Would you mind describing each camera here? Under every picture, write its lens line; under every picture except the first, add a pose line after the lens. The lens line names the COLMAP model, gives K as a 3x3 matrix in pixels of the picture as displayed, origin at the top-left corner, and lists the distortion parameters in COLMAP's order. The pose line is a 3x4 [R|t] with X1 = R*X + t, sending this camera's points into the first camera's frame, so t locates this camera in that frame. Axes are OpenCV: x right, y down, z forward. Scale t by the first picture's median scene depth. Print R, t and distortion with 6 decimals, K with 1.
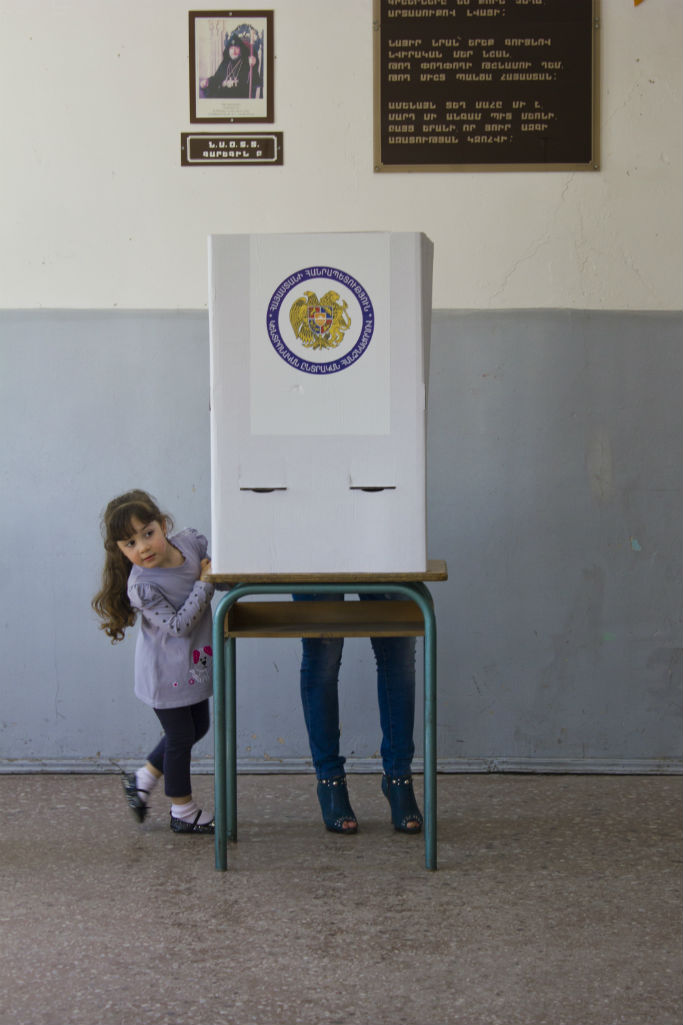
lens RADIAL K [[1927.7, 0, 383.7], [0, 1927.7, 539.8], [0, 0, 1]] dist [-0.015438, 0.000000]
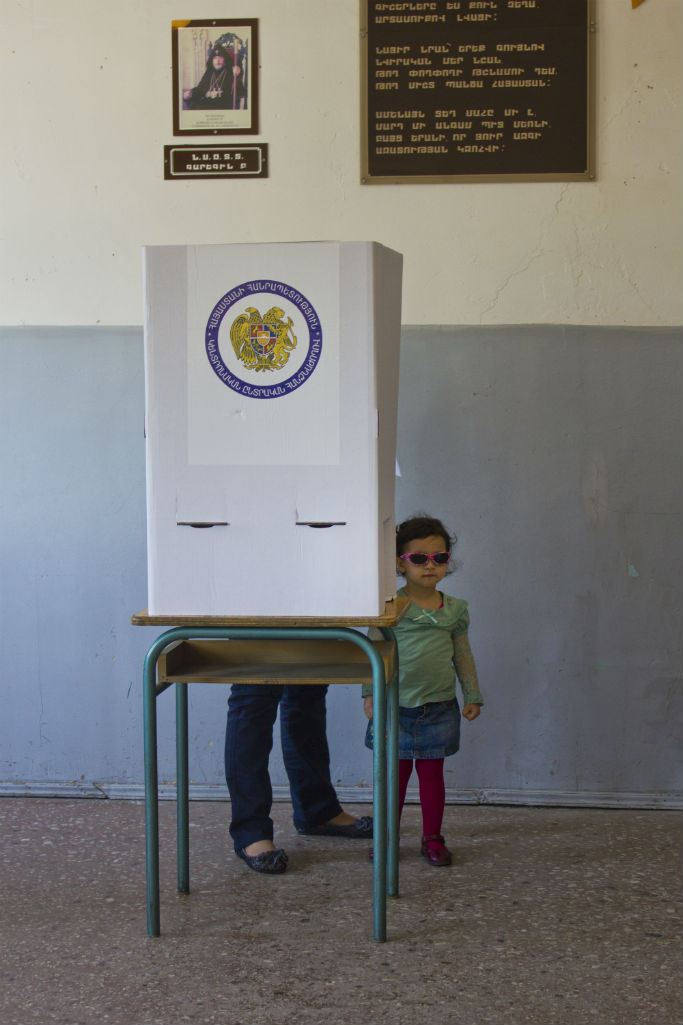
lens RADIAL K [[1646.3, 0, 357.1], [0, 1646.3, 527.8], [0, 0, 1]] dist [-0.033856, 0.000000]
pose [[0.997789, 0.005277, -0.066247, 0.062750], [-0.004936, 0.999974, 0.005308, -0.028993], [0.066274, -0.004970, 0.997789, 0.225797]]
